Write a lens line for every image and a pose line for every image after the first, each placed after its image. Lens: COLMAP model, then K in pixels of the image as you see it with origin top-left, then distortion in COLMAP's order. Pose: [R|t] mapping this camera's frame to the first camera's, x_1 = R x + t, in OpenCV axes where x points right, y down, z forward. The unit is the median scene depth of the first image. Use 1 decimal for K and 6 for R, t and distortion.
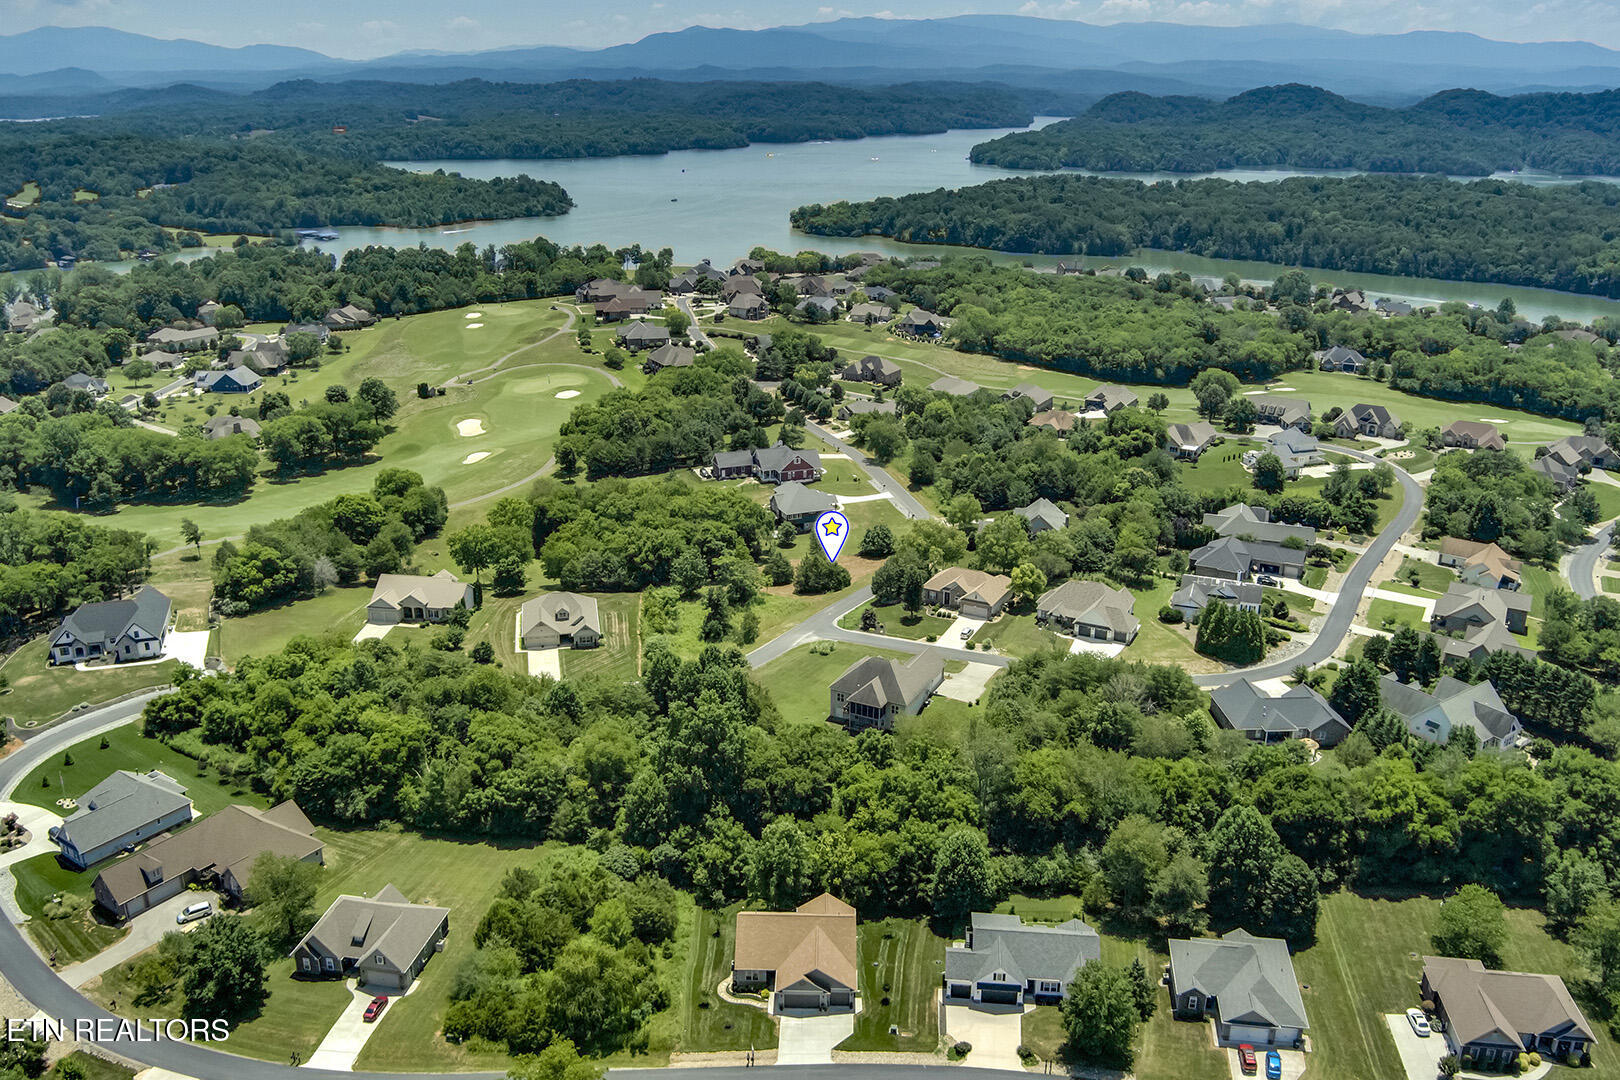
lens RADIAL K [[1358.9, 0, 797.1], [0, 1358.9, 569.8], [0, 0, 1]] dist [-0.071940, 0.012016]
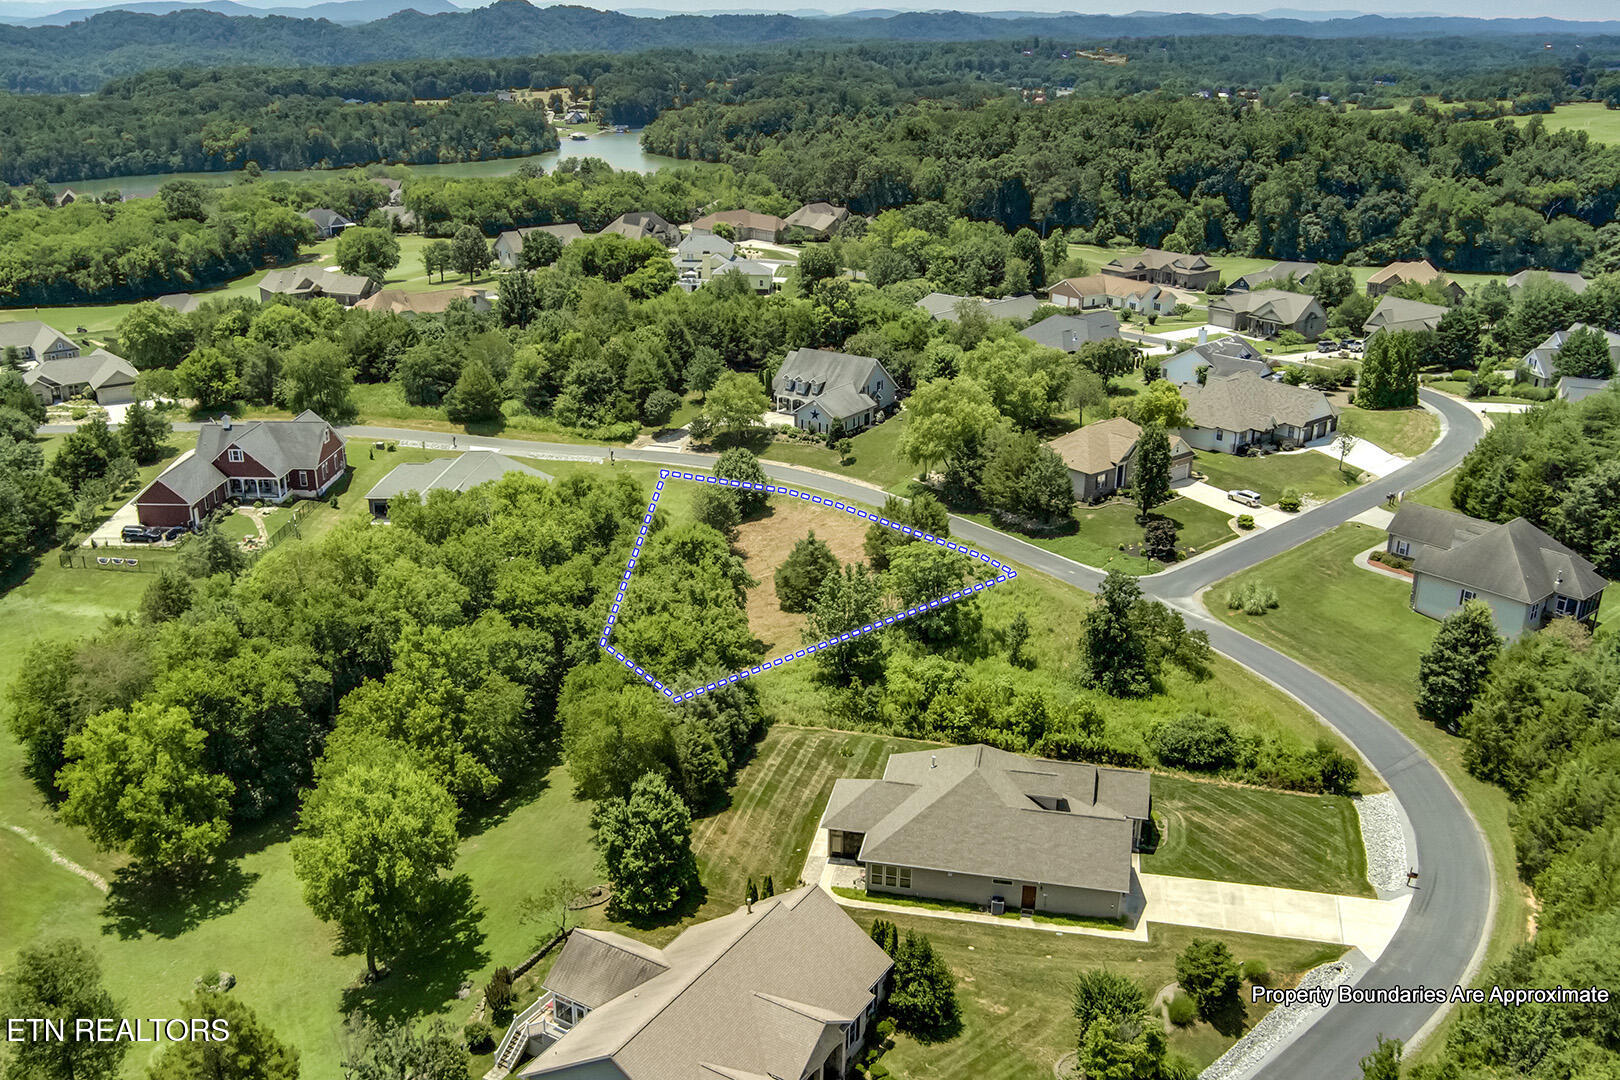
lens RADIAL K [[1450.8, 0, 763.4], [0, 1450.8, 594.3], [0, 0, 1]] dist [-0.076714, 0.025911]
pose [[0.407218, -0.347748, 0.844539, -0.364340], [0.330518, 0.918117, 0.218676, -0.087848], [-0.851429, 0.190087, 0.488810, 0.638838]]
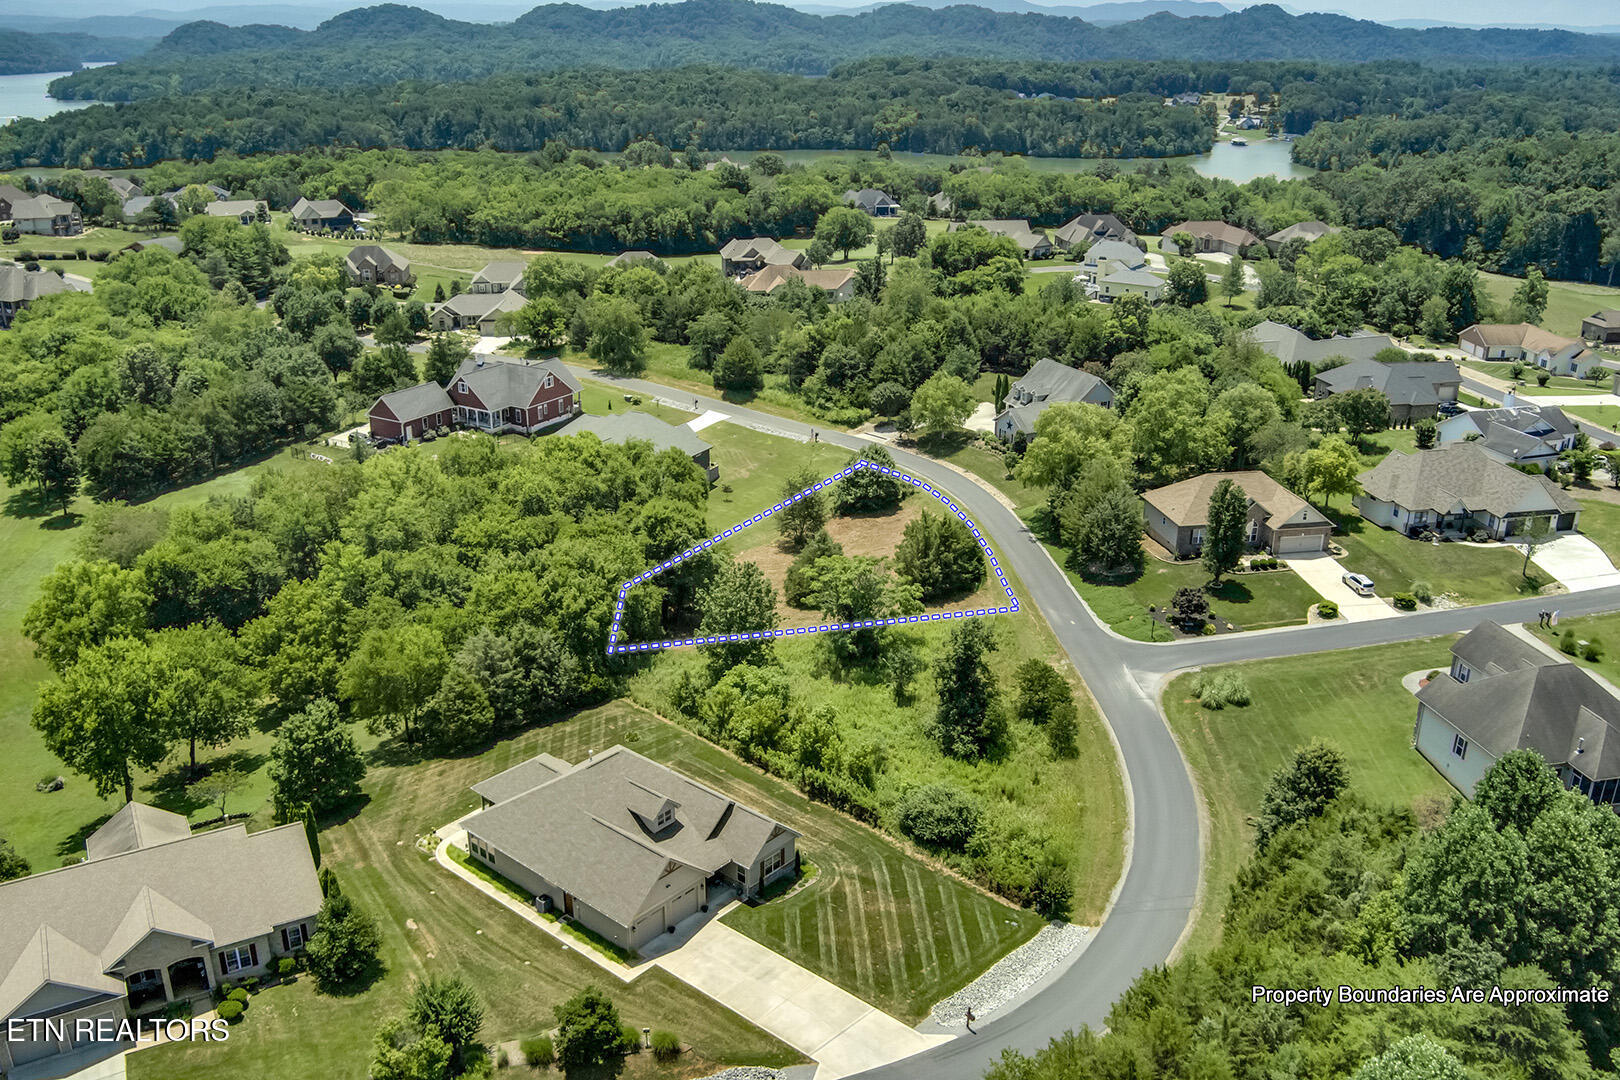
lens RADIAL K [[1395.8, 0, 804.6], [0, 1395.8, 561.5], [0, 0, 1]] dist [-0.077627, 0.023966]
pose [[0.786086, -0.227671, 0.574661, -0.240916], [0.218652, 0.972006, 0.085996, -0.037290], [-0.578153, 0.058051, 0.813861, 0.507774]]
